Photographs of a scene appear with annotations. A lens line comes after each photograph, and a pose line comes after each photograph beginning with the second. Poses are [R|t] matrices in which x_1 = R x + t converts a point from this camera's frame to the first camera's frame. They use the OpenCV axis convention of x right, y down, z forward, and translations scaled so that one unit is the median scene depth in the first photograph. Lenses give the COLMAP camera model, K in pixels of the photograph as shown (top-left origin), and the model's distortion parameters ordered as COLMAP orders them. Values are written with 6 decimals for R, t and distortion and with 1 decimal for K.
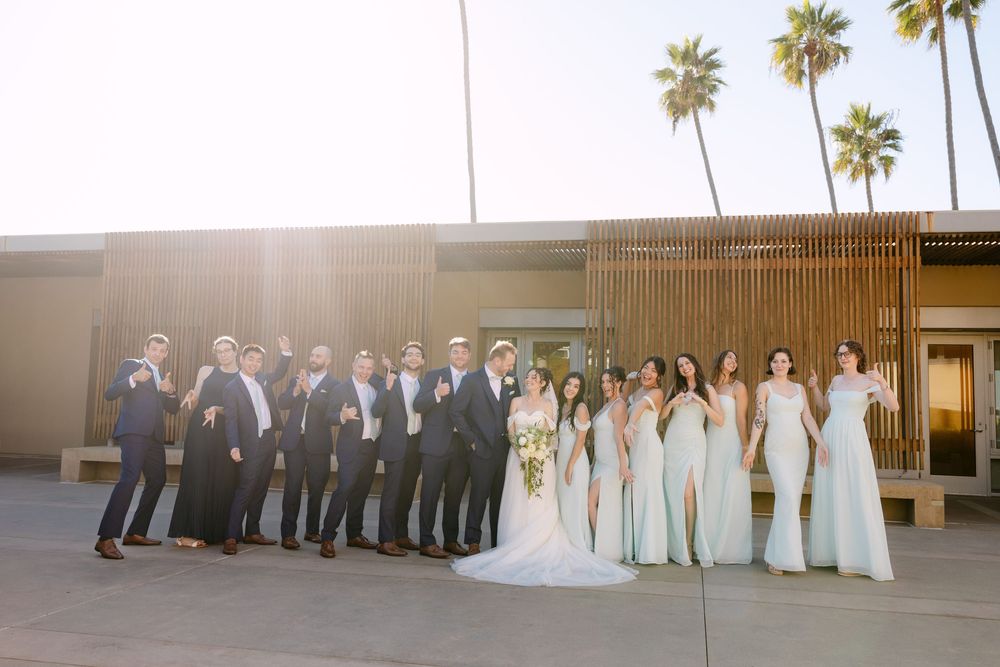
lens RADIAL K [[811.3, 0, 497.9], [0, 811.3, 338.0], [0, 0, 1]] dist [-0.014072, -0.016108]
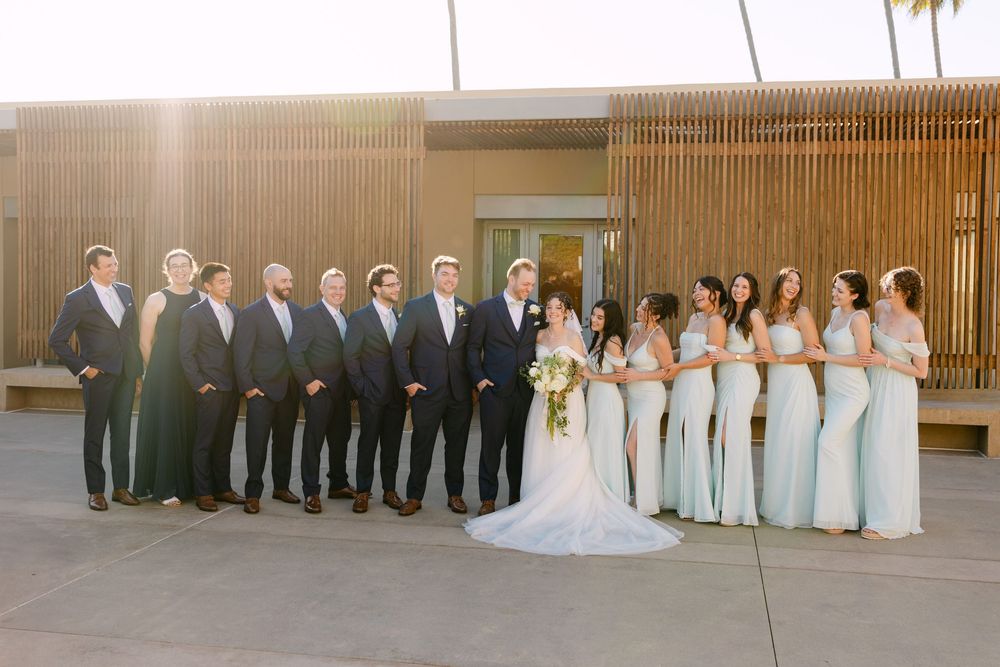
lens RADIAL K [[969.3, 0, 502.8], [0, 969.3, 330.4], [0, 0, 1]] dist [-0.021469, 0.000000]
pose [[0.999785, -0.011570, 0.017216, -0.018879], [0.009383, 0.992477, 0.122071, -0.029994], [-0.018499, -0.121883, 0.992372, -0.003819]]
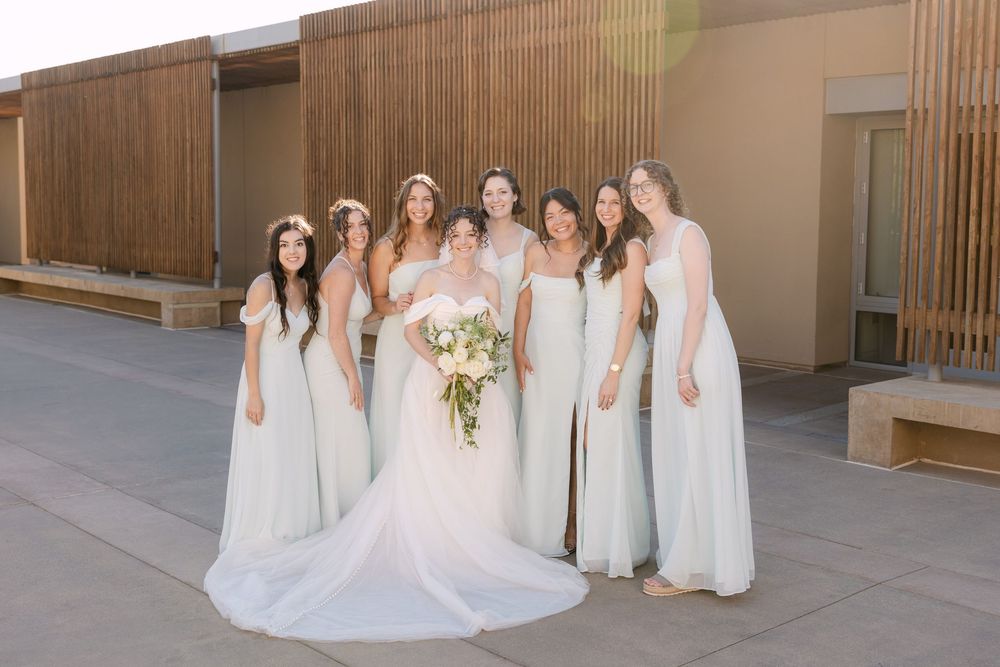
lens RADIAL K [[1102.3, 0, 500.4], [0, 1102.3, 332.1], [0, 0, 1]] dist [-0.013593, 0.000000]
pose [[0.822849, 0.049474, -0.566102, 0.358203], [0.051108, 0.985723, 0.160433, 0.004669], [0.565957, -0.160945, 0.808573, 0.320550]]
